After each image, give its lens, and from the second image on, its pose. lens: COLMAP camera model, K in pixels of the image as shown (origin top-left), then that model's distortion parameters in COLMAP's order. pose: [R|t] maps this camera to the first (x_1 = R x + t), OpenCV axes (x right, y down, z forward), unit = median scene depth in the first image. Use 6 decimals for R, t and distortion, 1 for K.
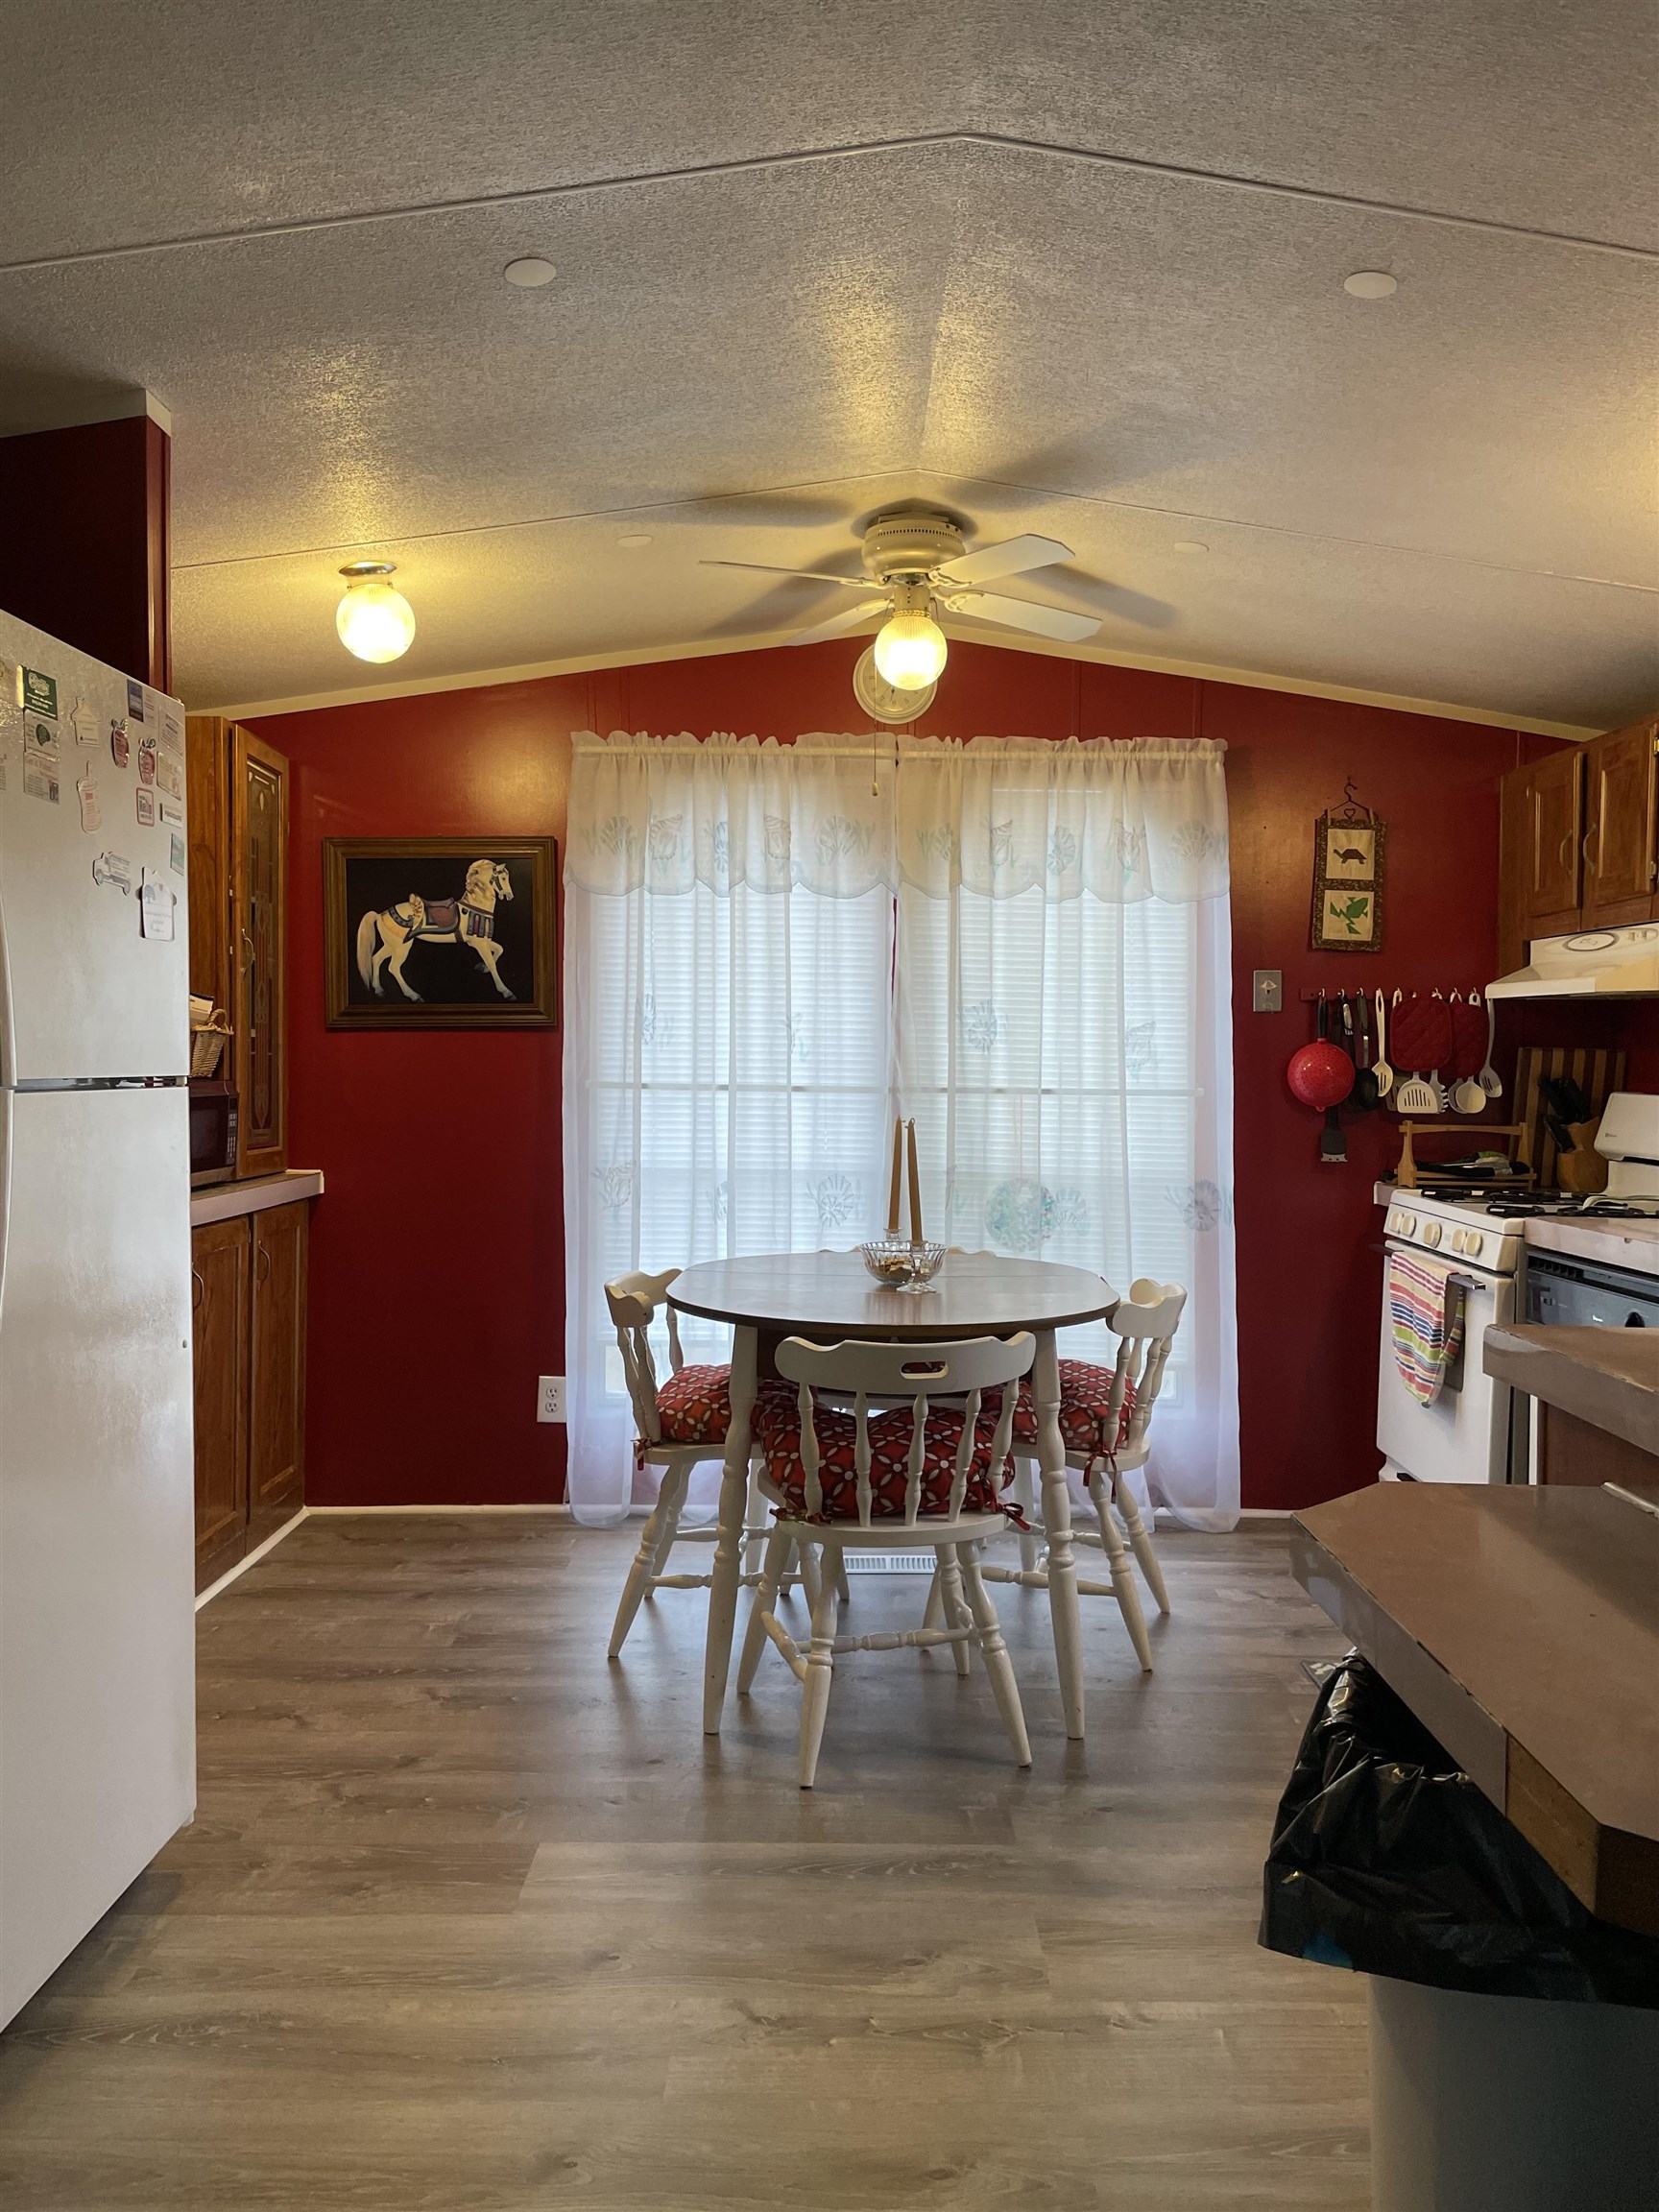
lens RADIAL K [[1645.8, 0, 839.2], [0, 1645.8, 1096.3], [0, 0, 1]] dist [0.068619, -0.098351]
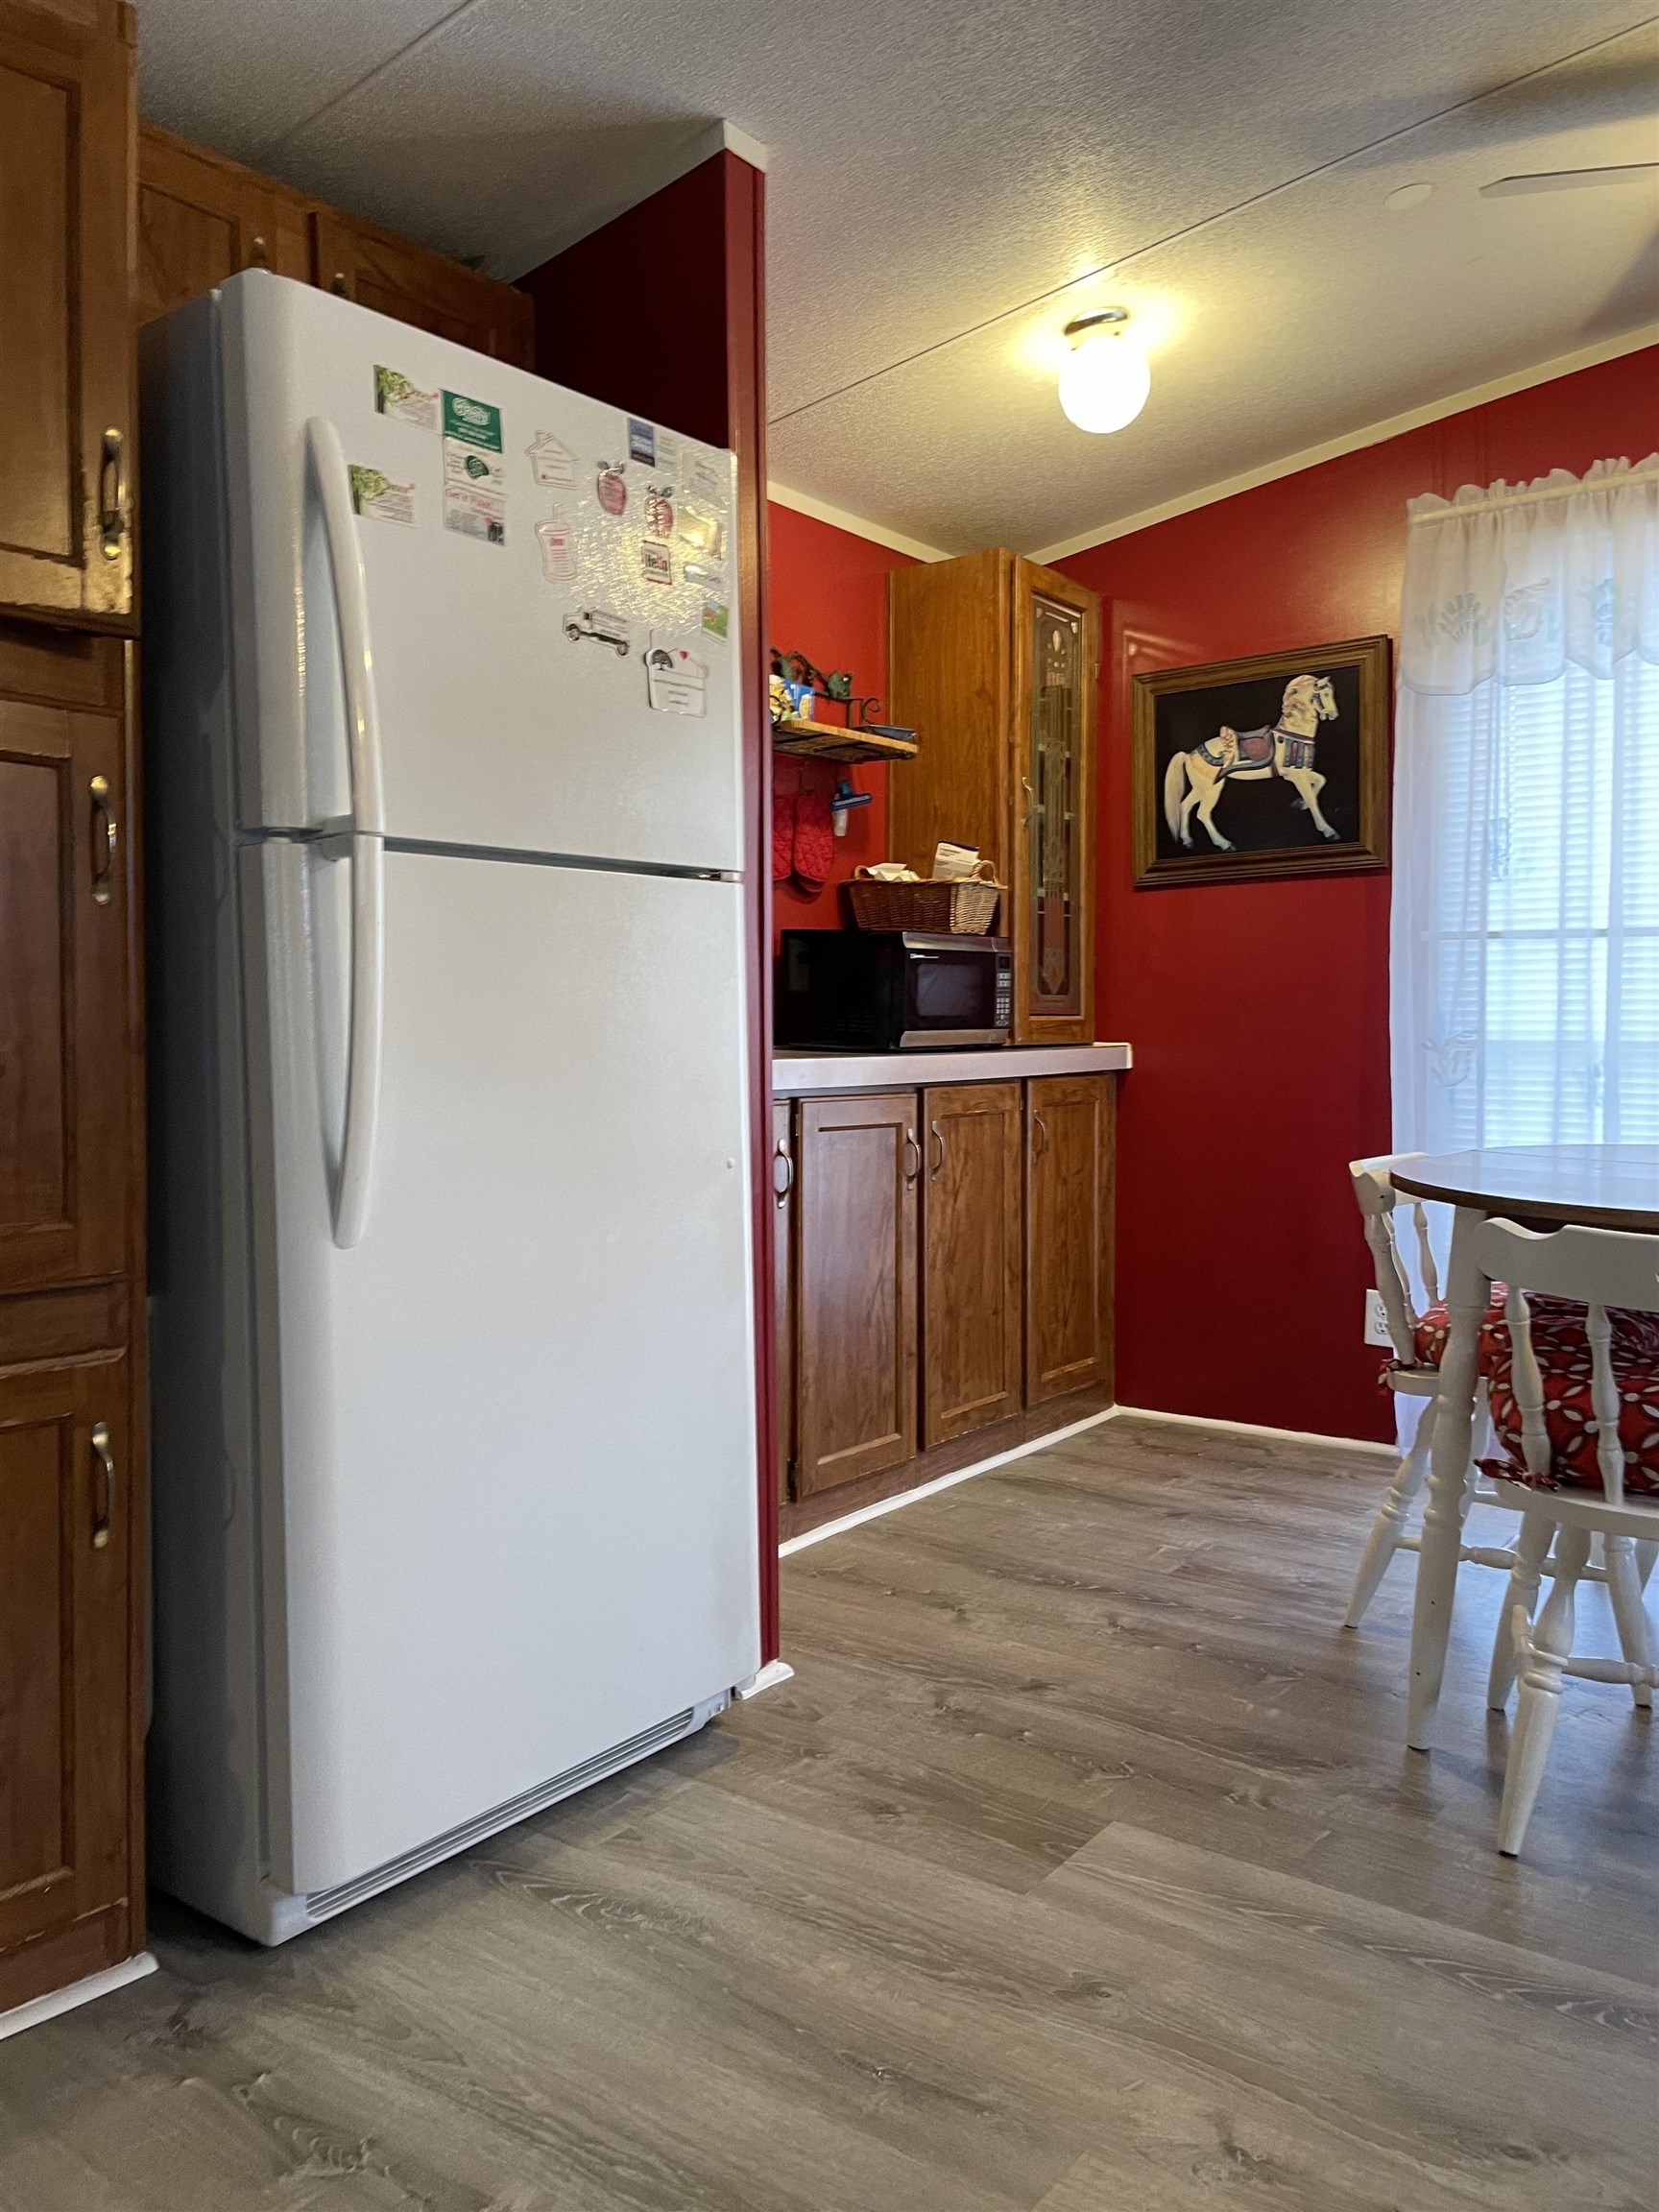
lens RADIAL K [[1645.8, 0, 839.2], [0, 1645.8, 1096.3], [0, 0, 1]] dist [0.068619, -0.098351]
pose [[0.800212, 0.016838, -0.599481, 0.108053], [0.001578, 0.999543, 0.030182, 0.046549], [0.599716, -0.025098, 0.799819, 0.173304]]
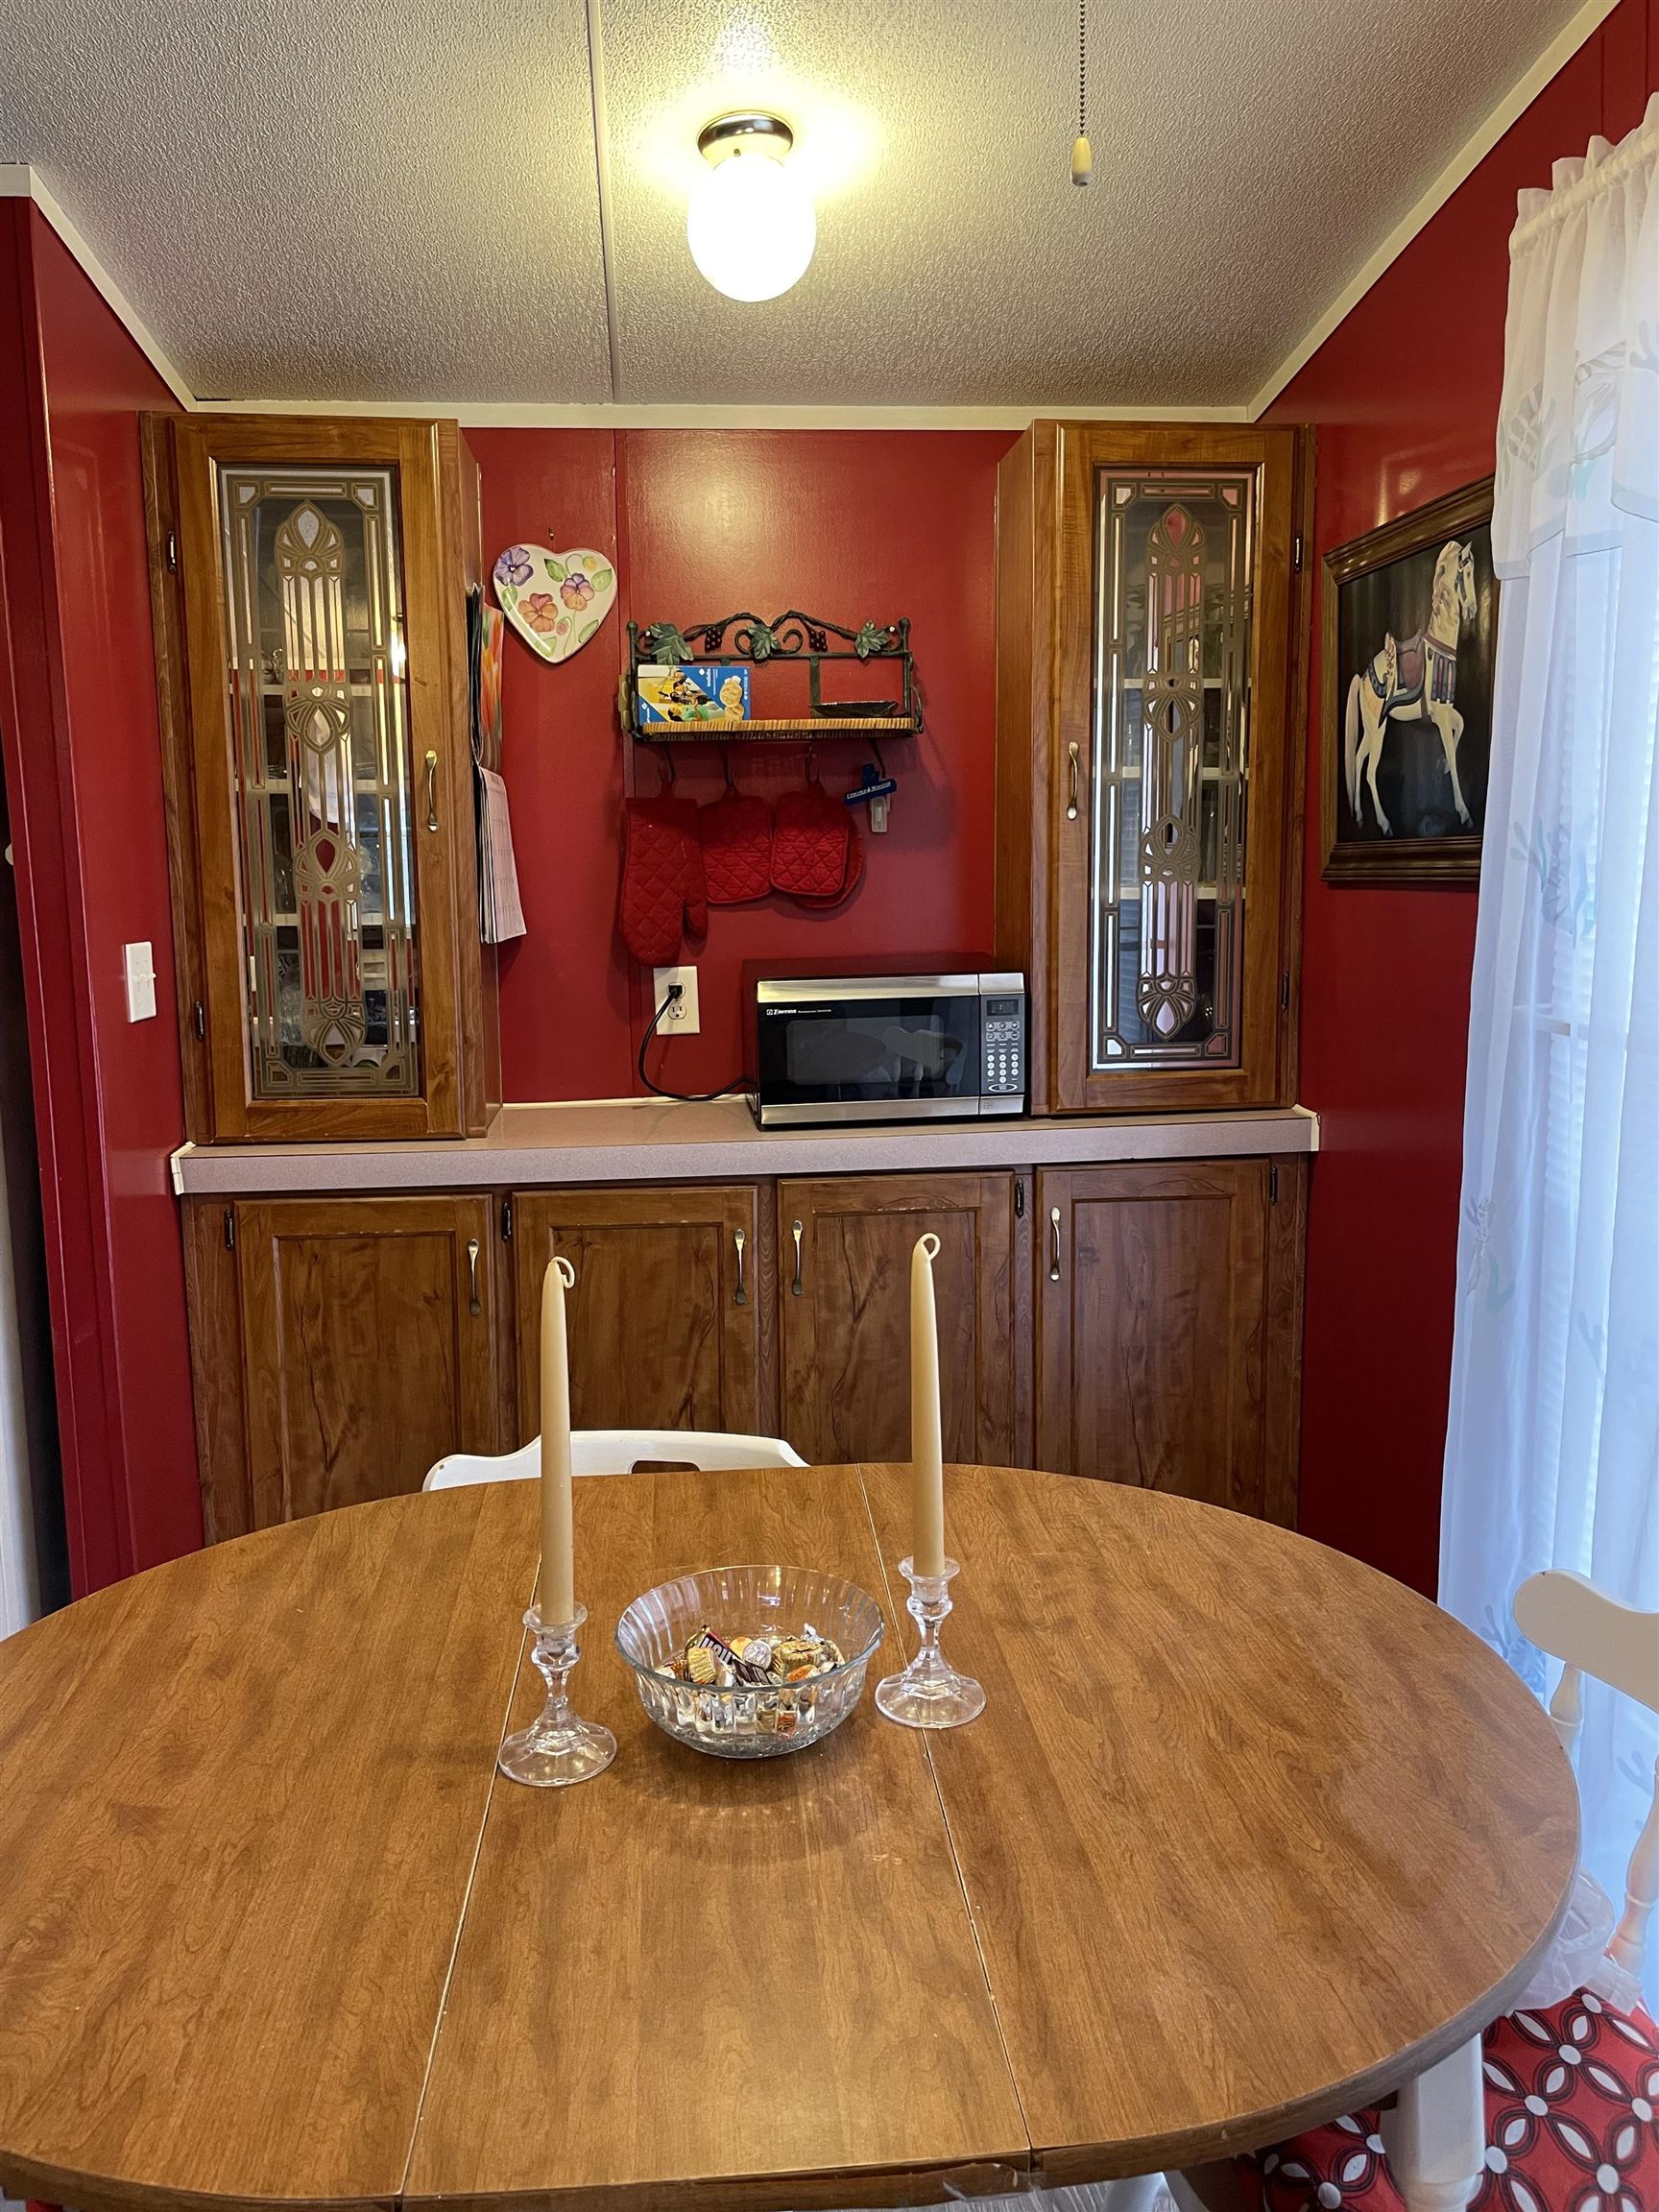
lens RADIAL K [[1645.8, 0, 839.2], [0, 1645.8, 1096.3], [0, 0, 1]] dist [0.068619, -0.098351]
pose [[0.113239, 0.133534, -0.984554, 0.277720], [0.000485, 0.990920, 0.134453, -0.045880], [0.993568, -0.015703, 0.112146, 0.763002]]
